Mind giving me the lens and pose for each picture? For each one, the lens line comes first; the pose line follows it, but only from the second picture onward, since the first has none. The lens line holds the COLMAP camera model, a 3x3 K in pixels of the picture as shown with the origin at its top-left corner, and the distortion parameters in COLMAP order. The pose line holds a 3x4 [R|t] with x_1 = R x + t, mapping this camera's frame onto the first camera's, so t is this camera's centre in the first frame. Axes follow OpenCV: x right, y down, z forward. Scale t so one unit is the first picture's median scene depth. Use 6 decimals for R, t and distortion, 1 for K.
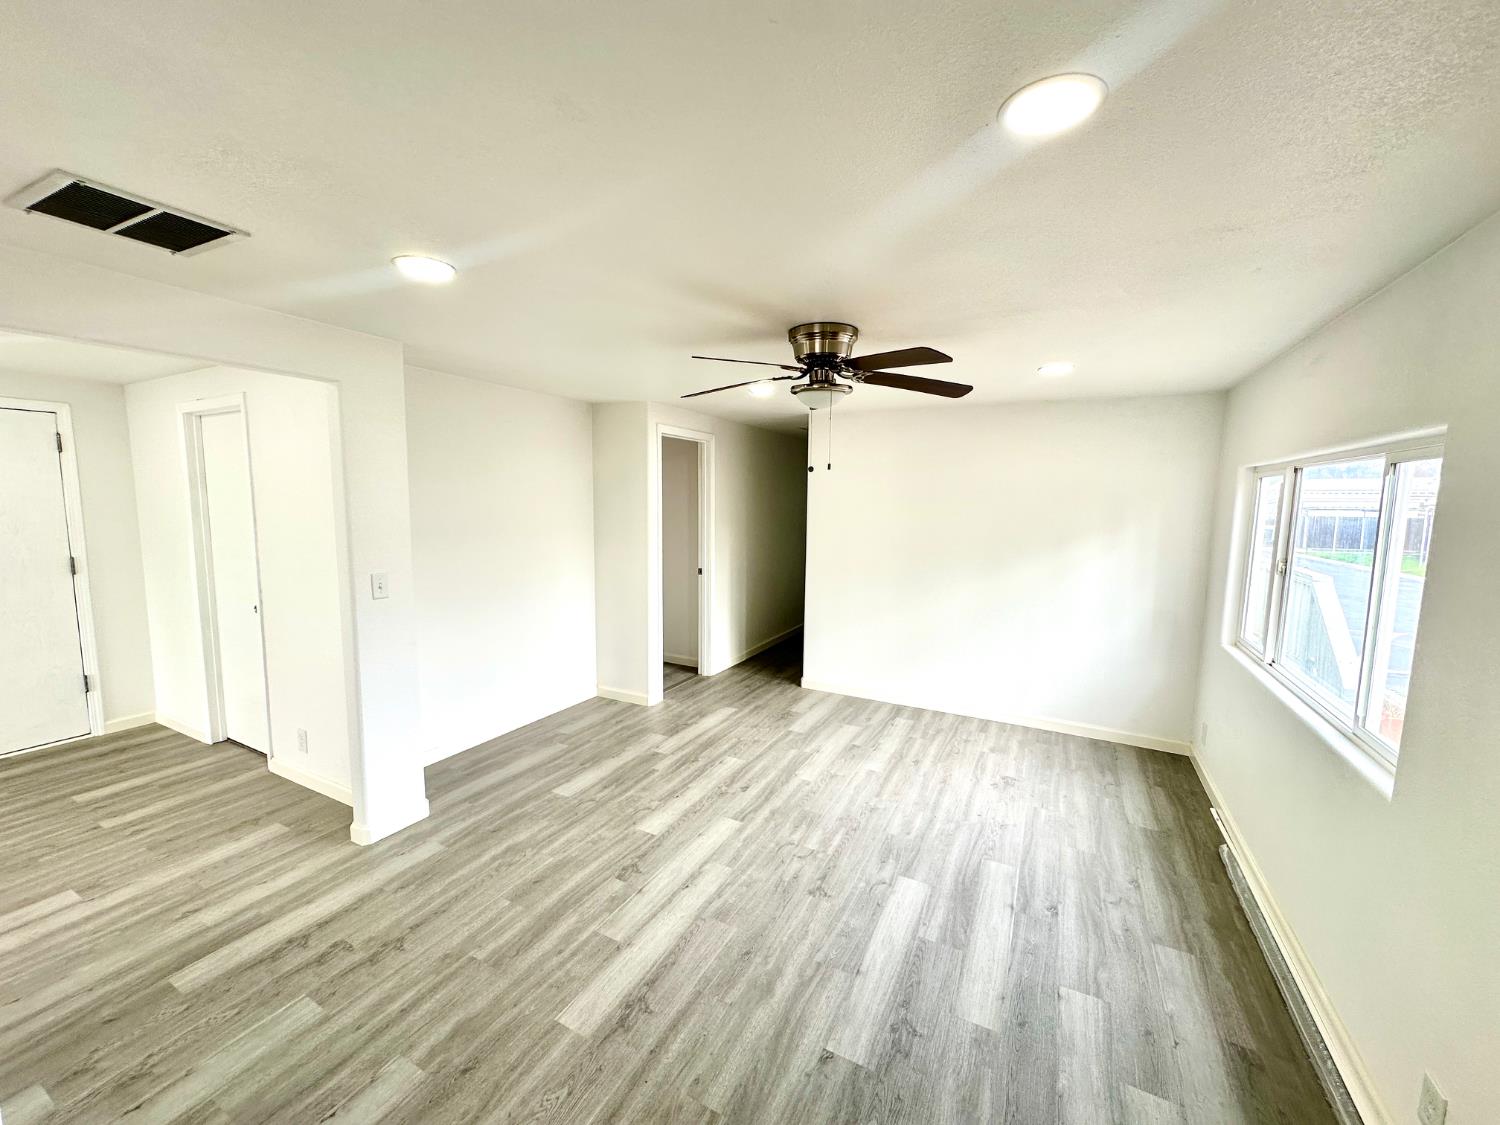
lens RADIAL K [[597.5, 0, 742.2], [0, 597.5, 569.1], [0, 0, 1]] dist [-0.006915, 0.002090]
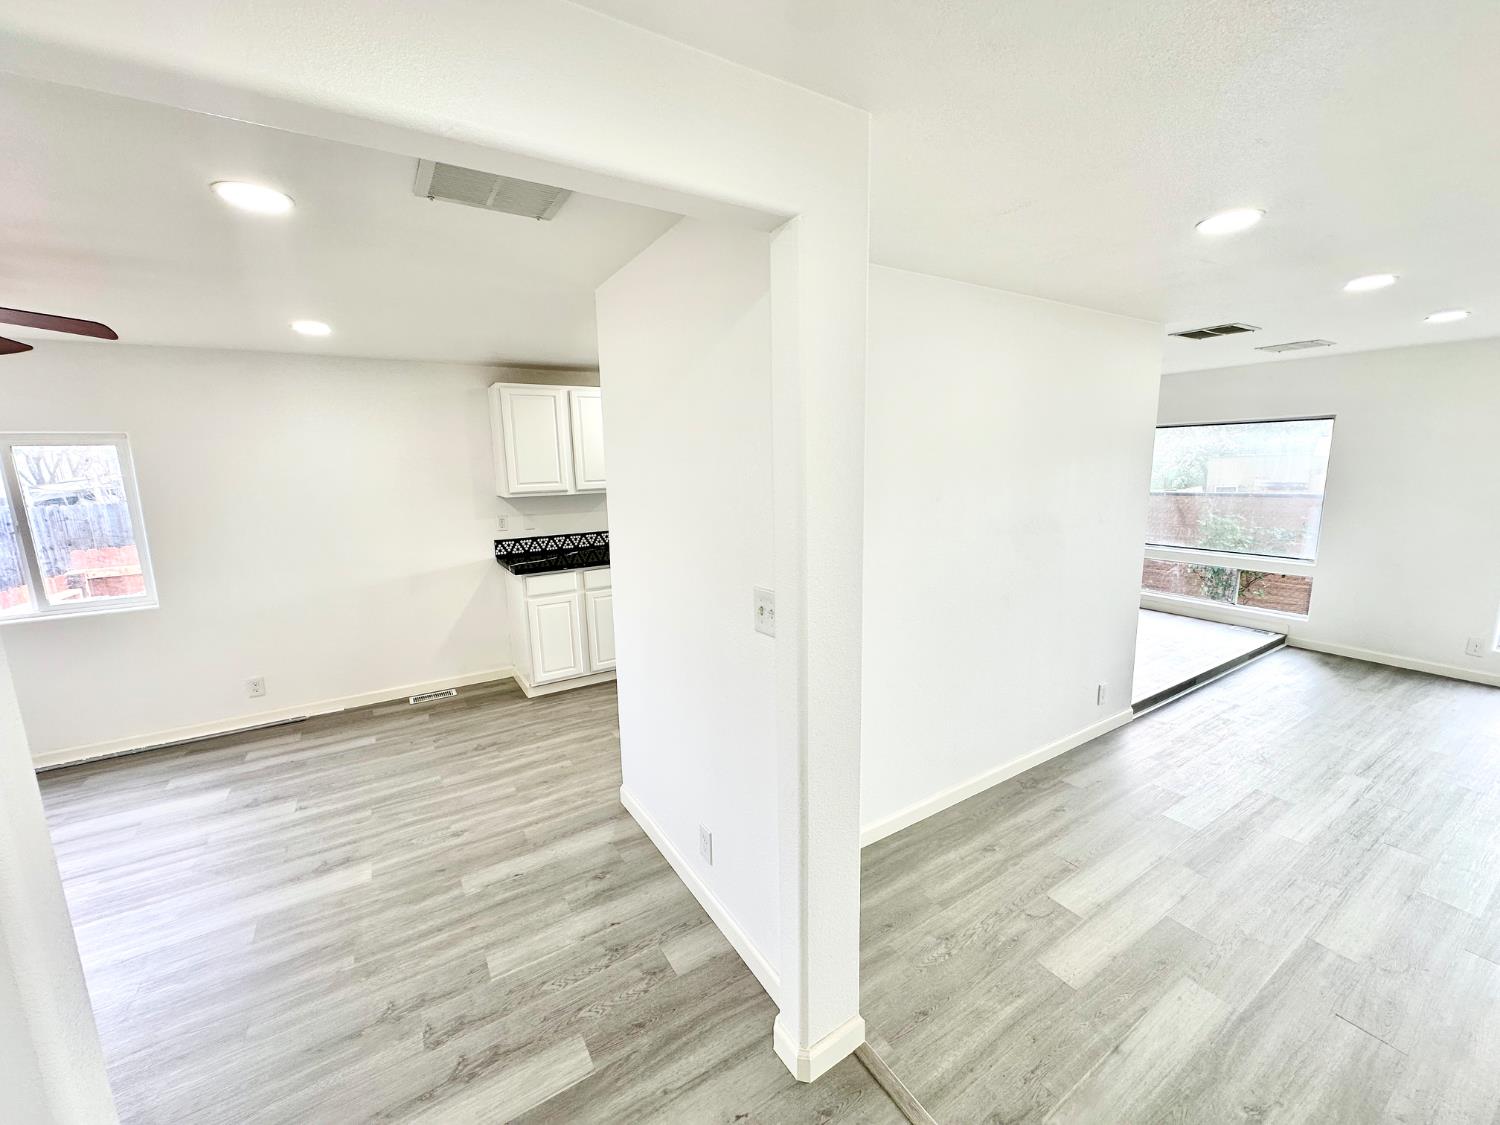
lens RADIAL K [[597.5, 0, 742.0], [0, 597.5, 560.7], [0, 0, 1]] dist [-0.006915, 0.002090]
pose [[-0.860612, -0.078325, 0.503201, -1.195993], [0.073866, 0.958454, 0.275519, -0.141838], [-0.503875, 0.274284, -0.819071, 1.099478]]
